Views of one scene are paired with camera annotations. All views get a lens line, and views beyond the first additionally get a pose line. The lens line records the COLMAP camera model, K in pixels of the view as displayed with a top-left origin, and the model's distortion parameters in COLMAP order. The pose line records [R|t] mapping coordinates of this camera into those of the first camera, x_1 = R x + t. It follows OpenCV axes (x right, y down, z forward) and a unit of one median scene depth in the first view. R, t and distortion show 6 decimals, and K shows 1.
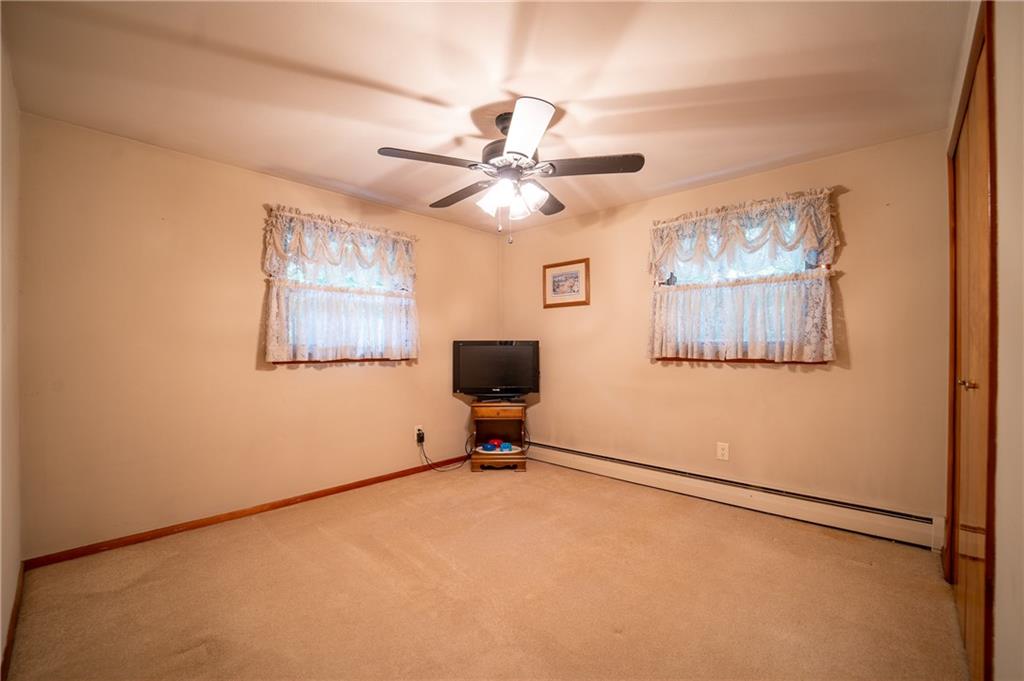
lens RADIAL K [[431.1, 0, 514.4], [0, 431.1, 339.1], [0, 0, 1]] dist [-0.020520, -0.000623]
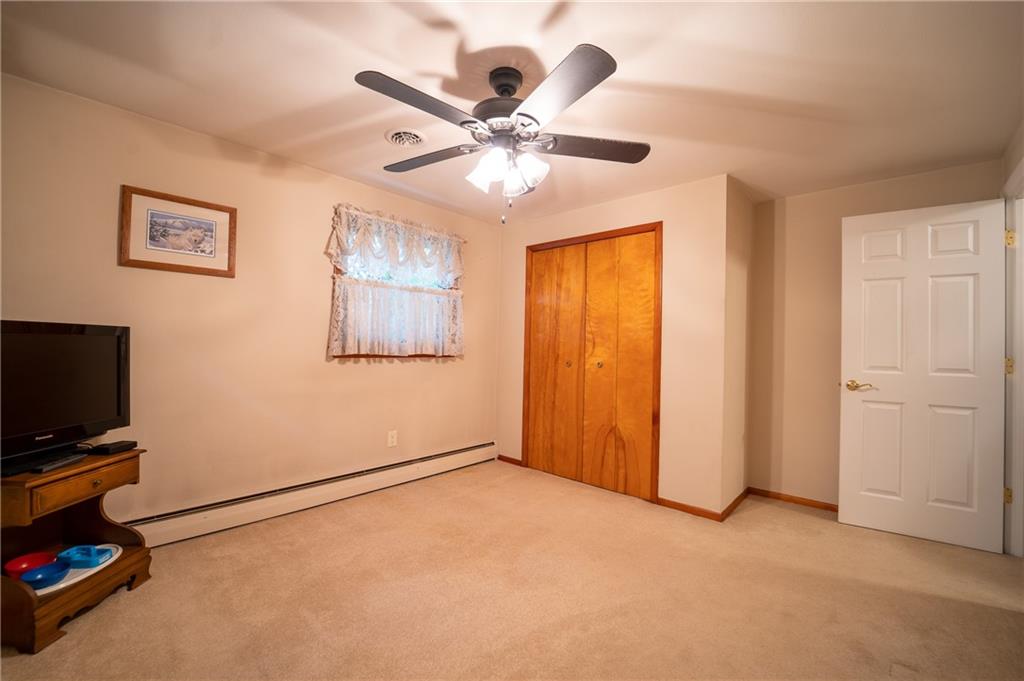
lens RADIAL K [[431.1, 0, 514.4], [0, 431.1, 339.1], [0, 0, 1]] dist [-0.020520, -0.000623]
pose [[-0.032092, 0.026527, 0.999133, -0.552660], [-0.019279, 0.999445, -0.027154, 0.027212], [-0.999299, -0.020134, -0.031563, 0.643540]]
